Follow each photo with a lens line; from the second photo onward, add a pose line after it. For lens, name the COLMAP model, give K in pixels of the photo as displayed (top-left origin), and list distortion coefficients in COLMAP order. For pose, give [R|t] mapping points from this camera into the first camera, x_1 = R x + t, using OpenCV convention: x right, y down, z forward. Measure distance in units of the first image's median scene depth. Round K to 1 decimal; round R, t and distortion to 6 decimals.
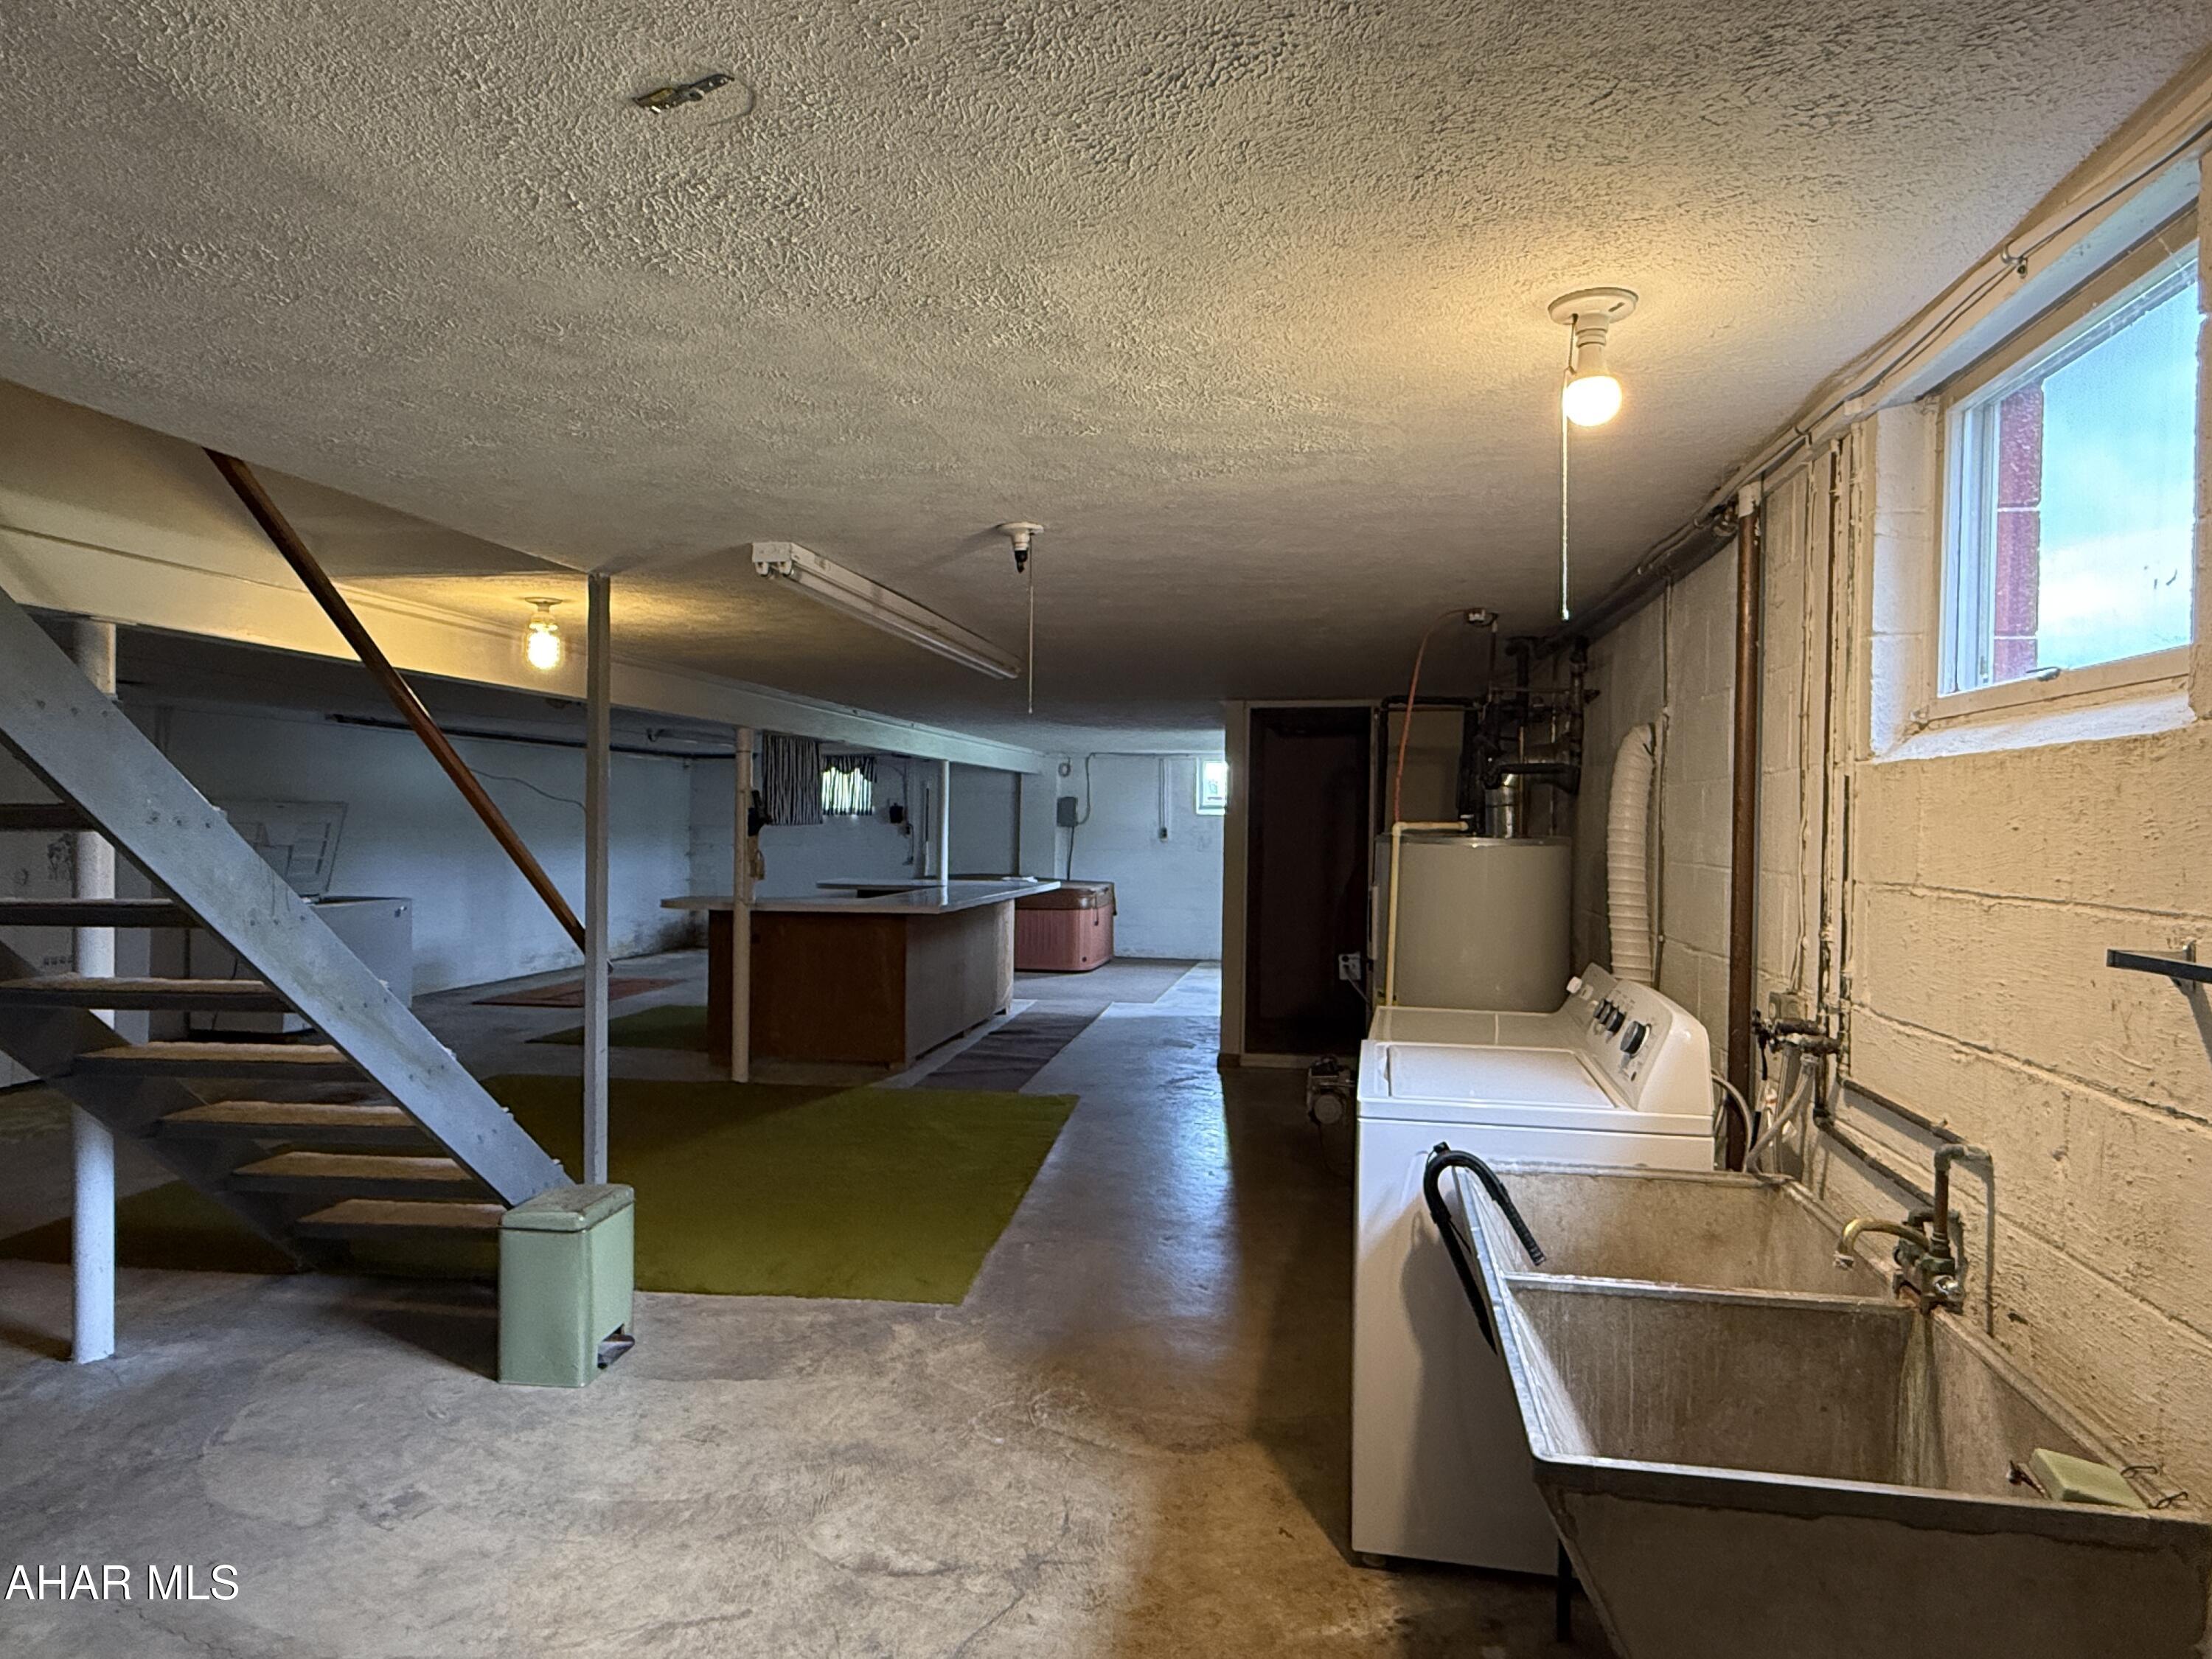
lens RADIAL K [[1308.3, 0, 1101.2], [0, 1308.3, 834.7], [0, 0, 1]] dist [-0.001403, 0.000081]
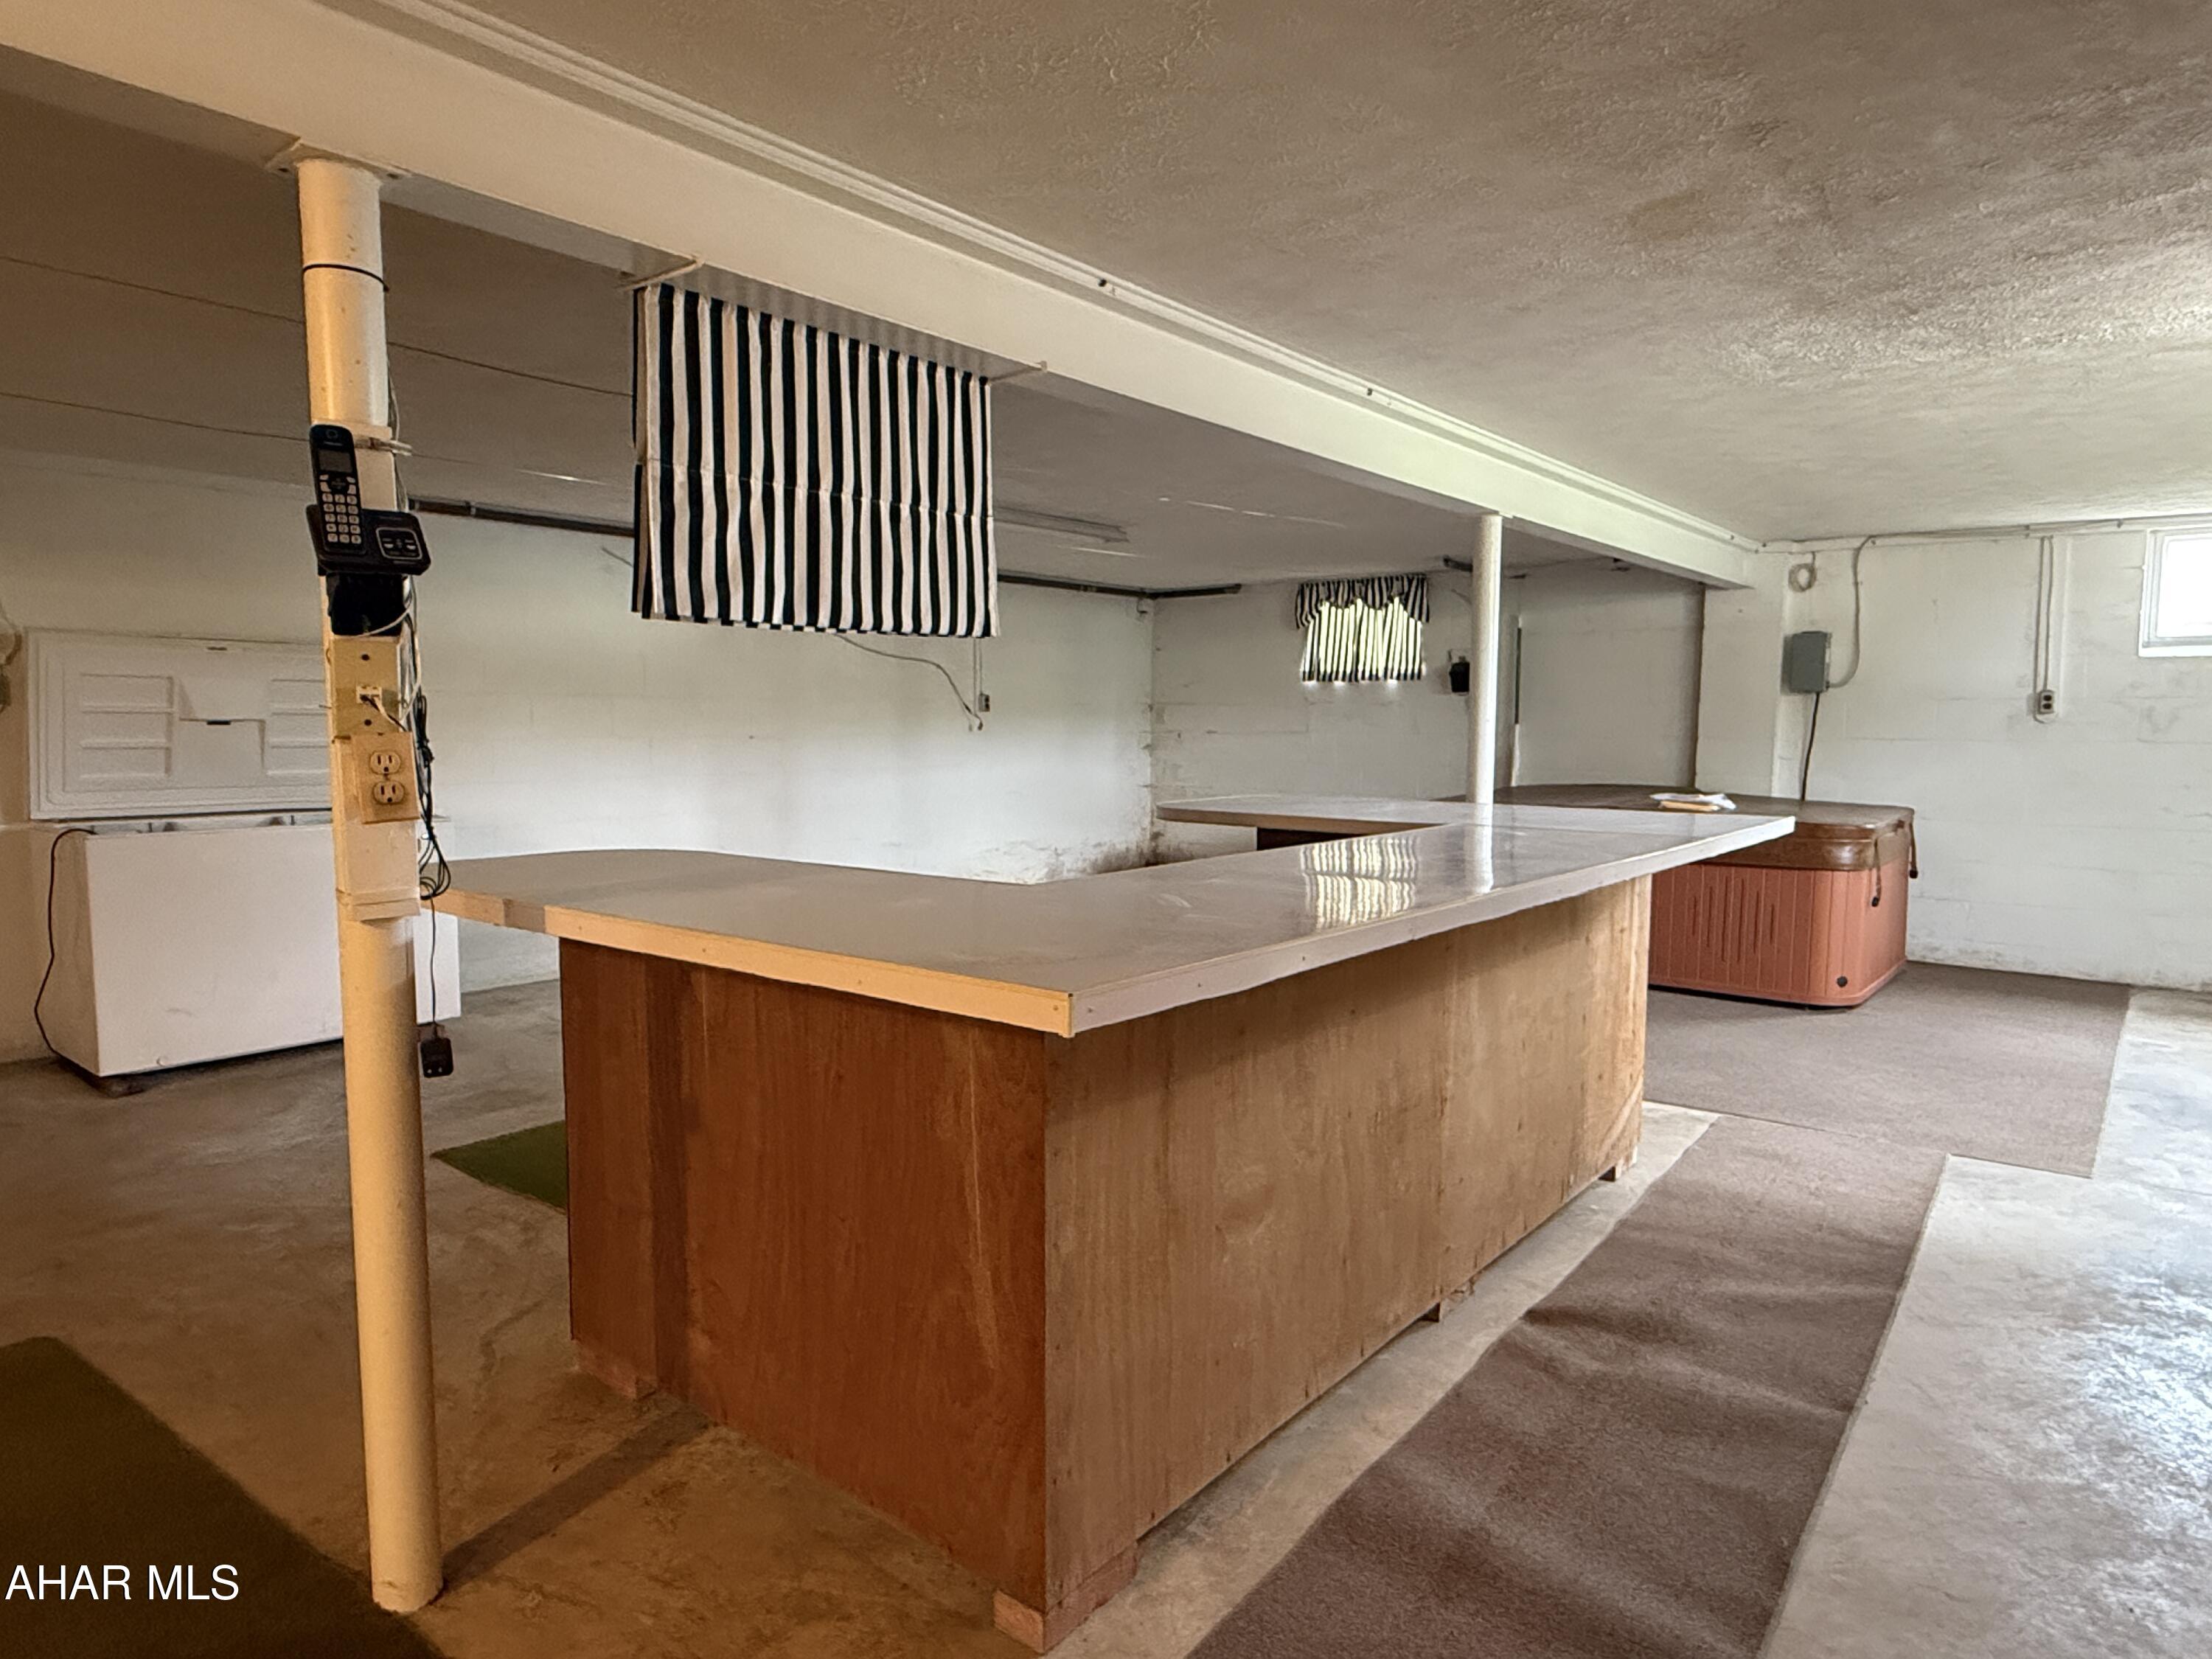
lens RADIAL K [[1308.3, 0, 1101.2], [0, 1308.3, 834.7], [0, 0, 1]] dist [-0.001403, 0.000081]
pose [[0.874771, 0.034037, -0.483340, -0.017931], [0.004602, 0.996901, 0.078532, 0.007693], [0.484515, -0.070922, 0.871903, 0.435184]]
